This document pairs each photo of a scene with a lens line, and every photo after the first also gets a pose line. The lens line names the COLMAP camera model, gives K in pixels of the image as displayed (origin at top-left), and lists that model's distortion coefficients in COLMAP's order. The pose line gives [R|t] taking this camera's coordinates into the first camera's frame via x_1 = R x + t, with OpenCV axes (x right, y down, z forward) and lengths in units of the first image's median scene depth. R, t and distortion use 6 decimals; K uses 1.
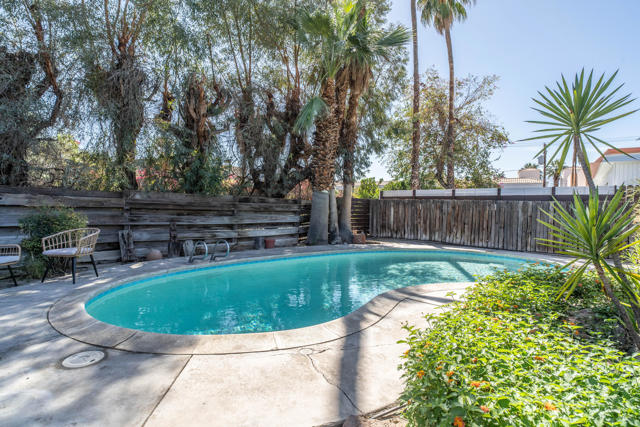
lens RADIAL K [[334.0, 0, 321.8], [0, 334.0, 215.4], [0, 0, 1]] dist [0.006602, 0.001277]
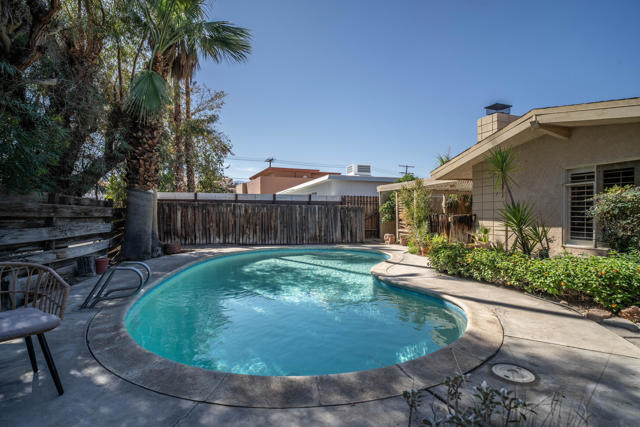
lens RADIAL K [[334.0, 0, 320.9], [0, 334.0, 212.9], [0, 0, 1]] dist [0.006602, 0.001277]
pose [[0.561034, -0.012673, 0.827696, -0.405487], [0.027202, 0.999625, -0.003132, -0.007145], [-0.827346, 0.024272, 0.561168, 0.211298]]
